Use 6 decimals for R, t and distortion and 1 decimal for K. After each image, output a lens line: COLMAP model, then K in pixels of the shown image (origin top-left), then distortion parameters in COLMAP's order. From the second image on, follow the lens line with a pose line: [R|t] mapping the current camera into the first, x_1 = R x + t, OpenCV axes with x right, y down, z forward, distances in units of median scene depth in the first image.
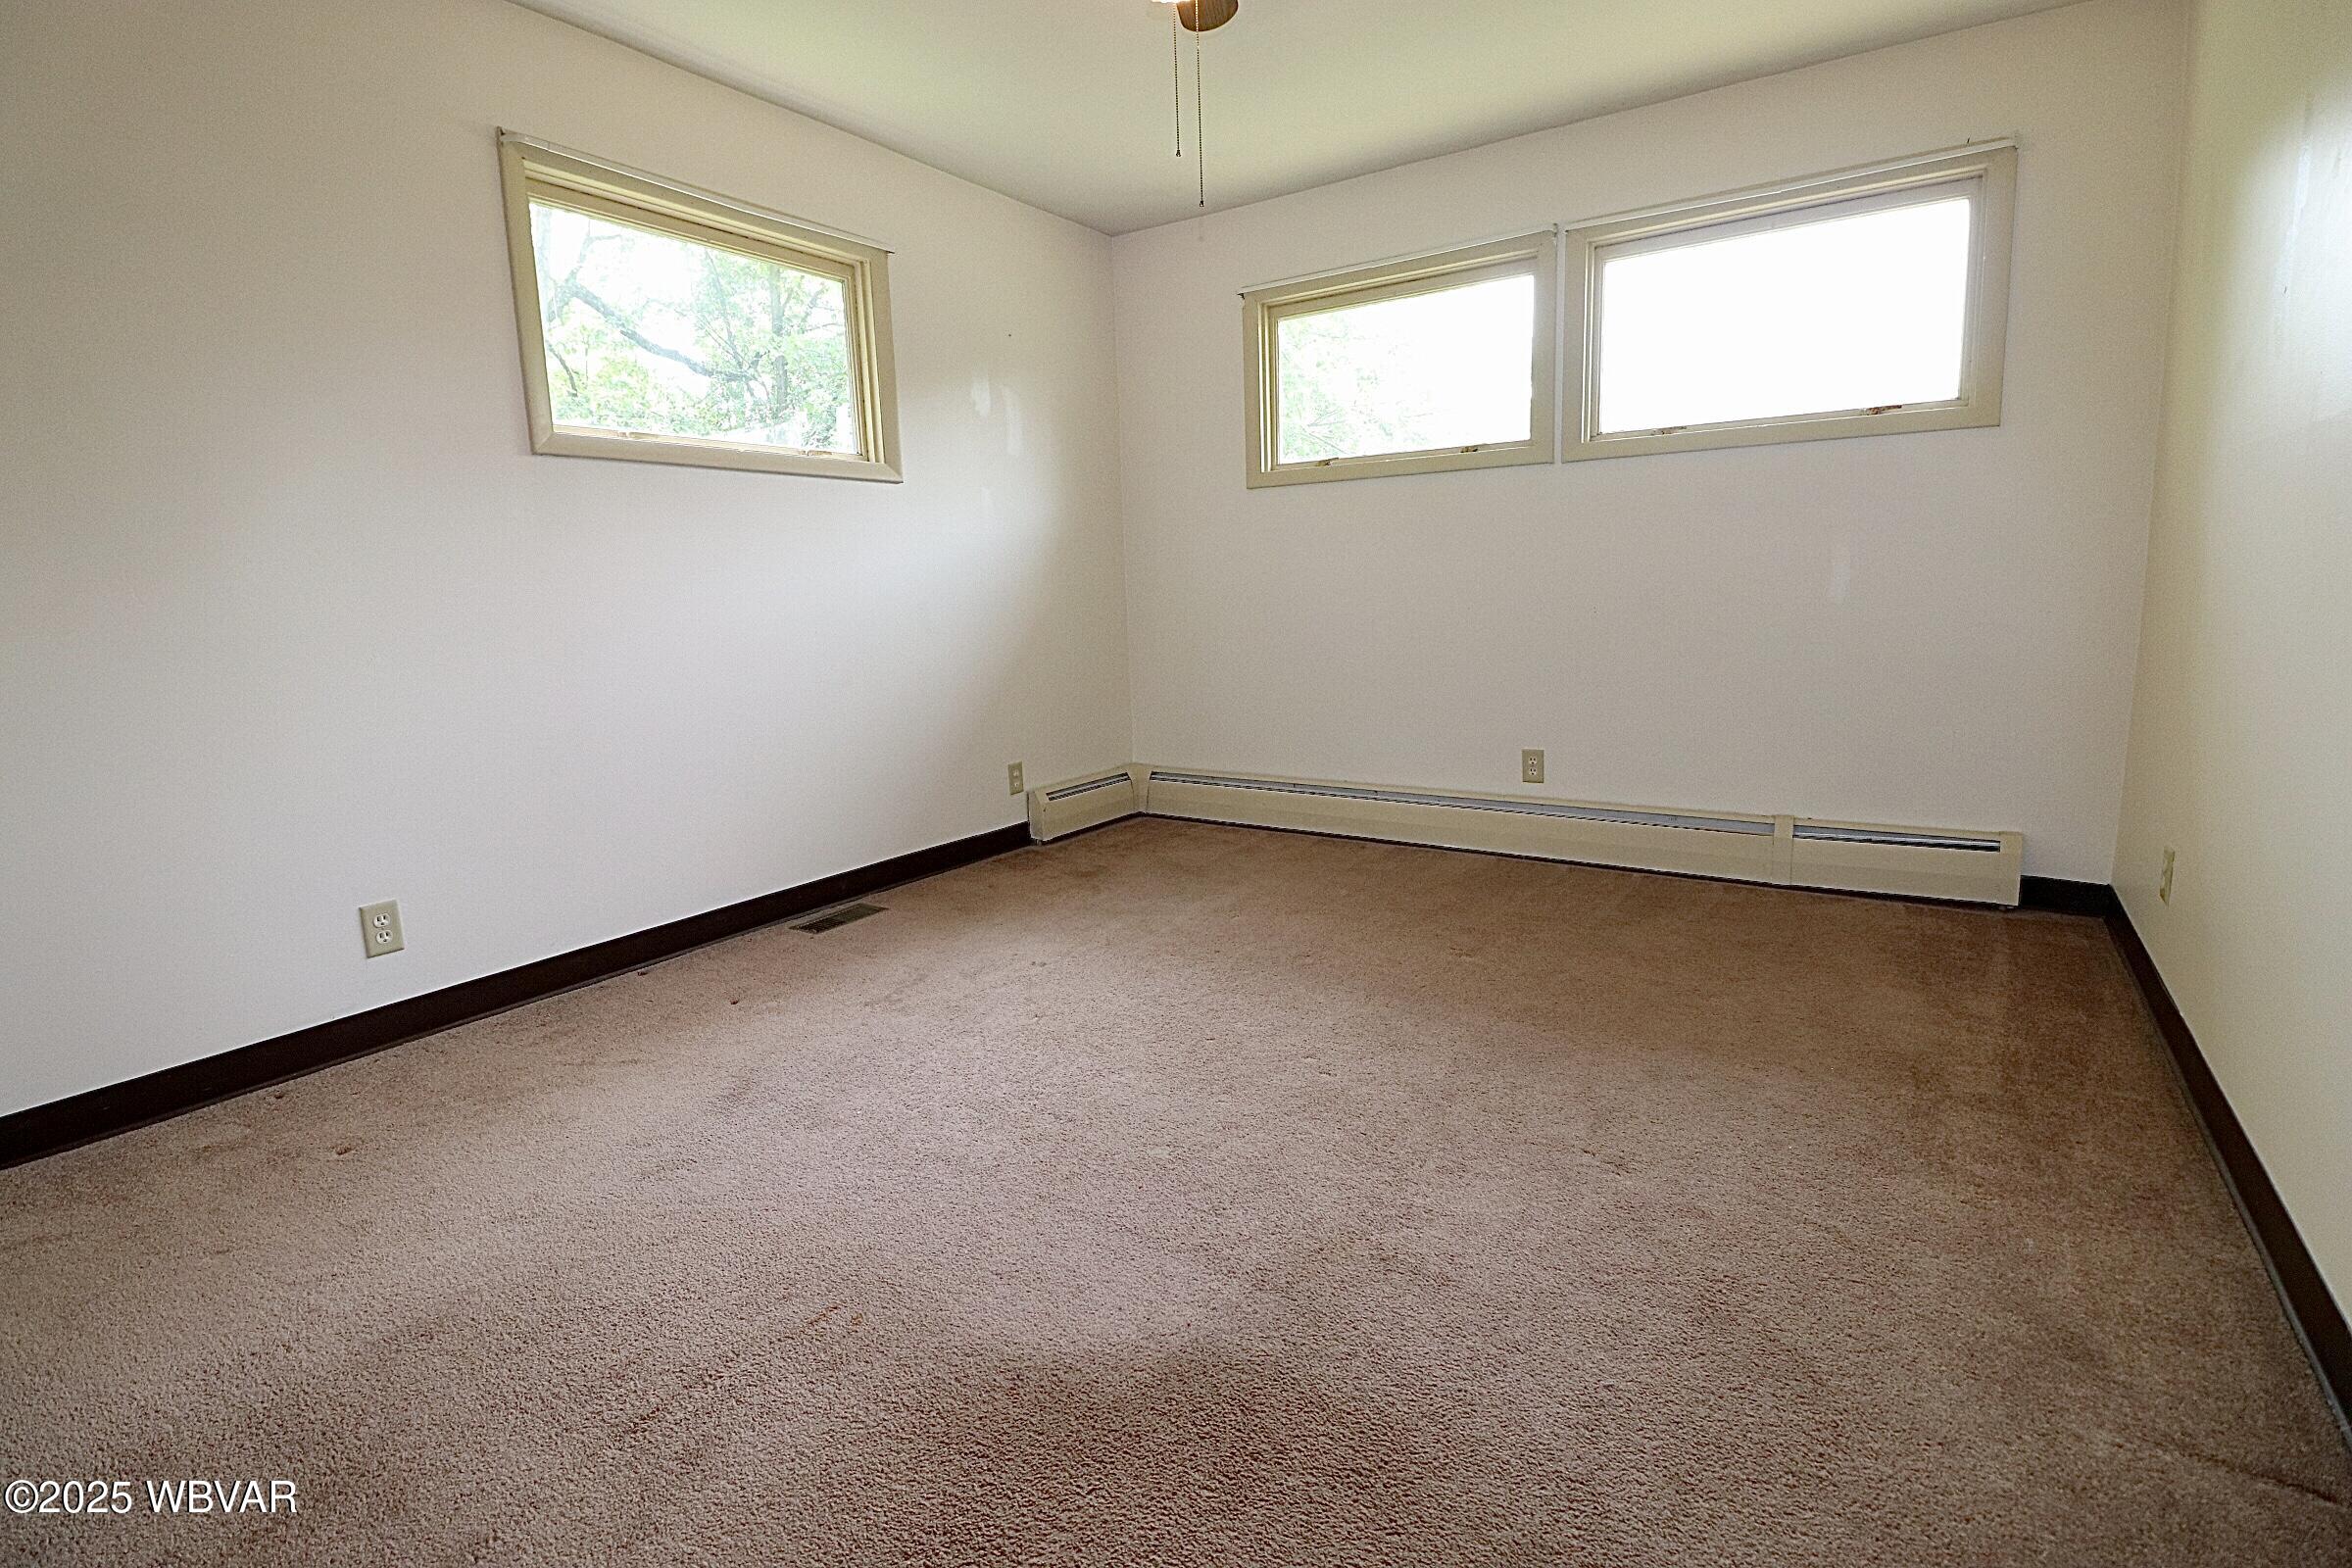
lens RADIAL K [[1078.4, 0, 1182.6], [0, 1078.4, 746.5], [0, 0, 1]] dist [0.001664, -0.015542]
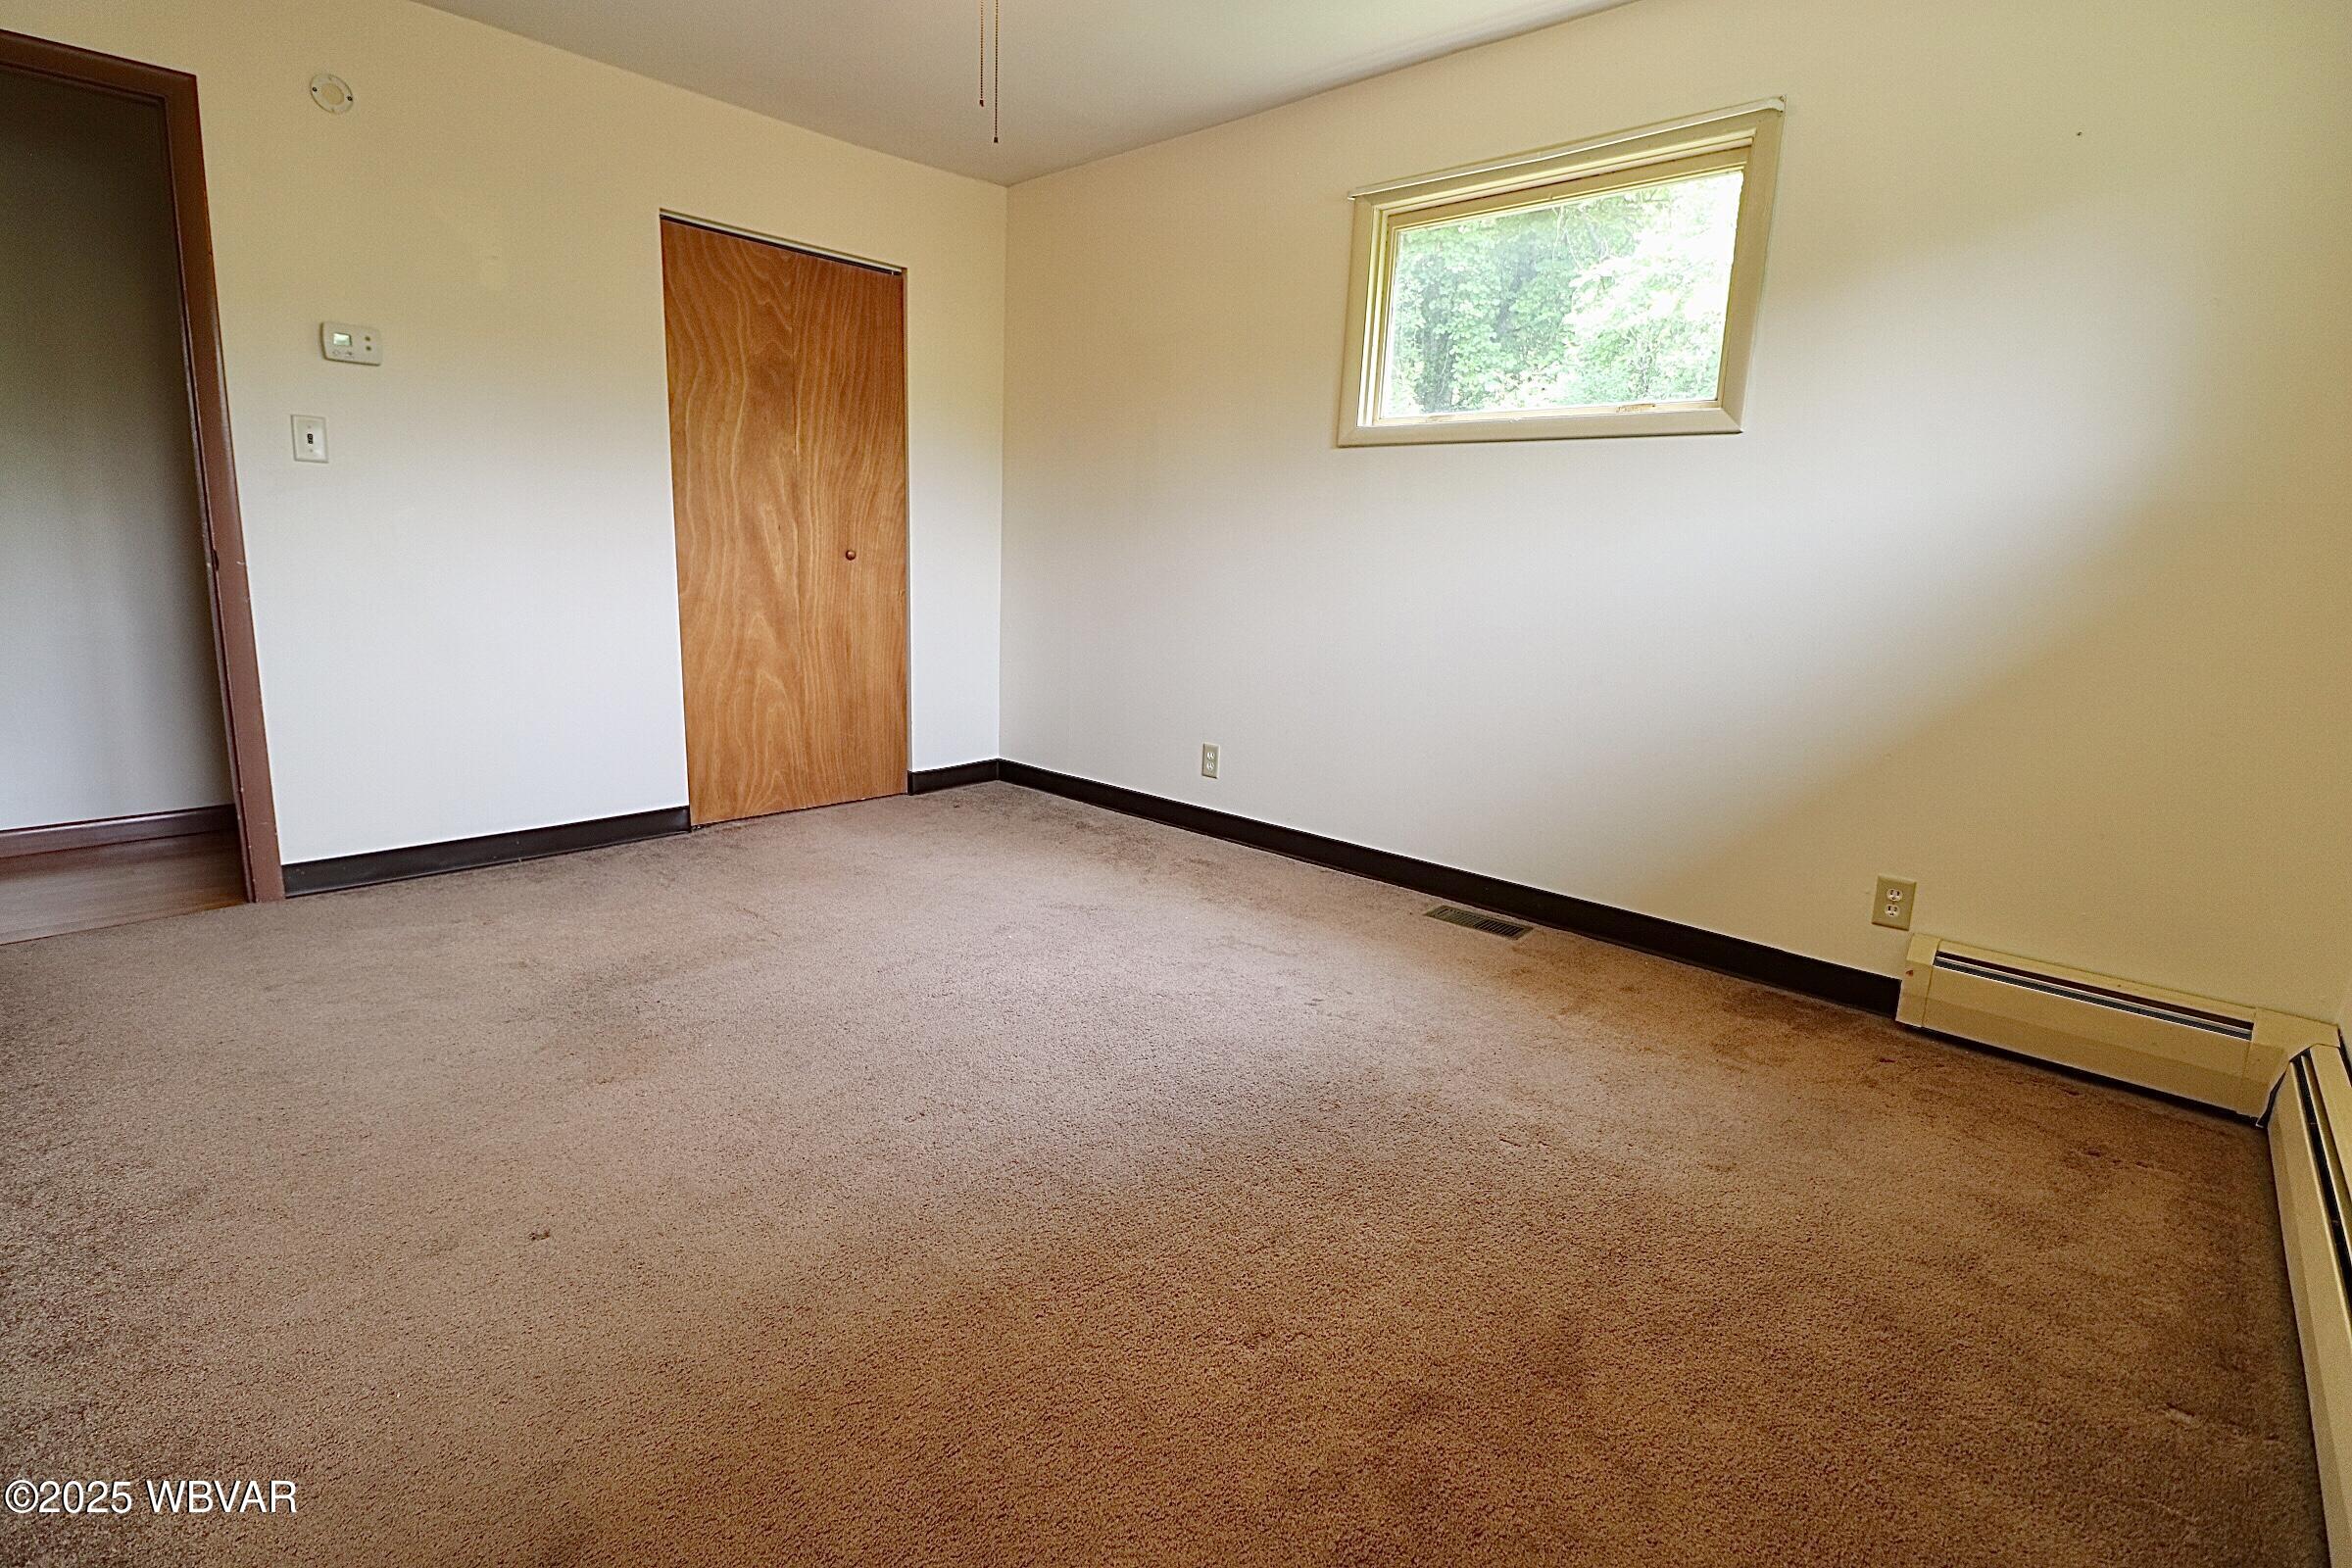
lens RADIAL K [[1078.4, 0, 1182.6], [0, 1078.4, 746.5], [0, 0, 1]] dist [0.001664, -0.015542]
pose [[-0.137414, 0.201154, -0.969873, 0.553836], [-0.185960, 0.956512, 0.224731, -0.137970], [0.972901, 0.211239, -0.094032, 0.763605]]
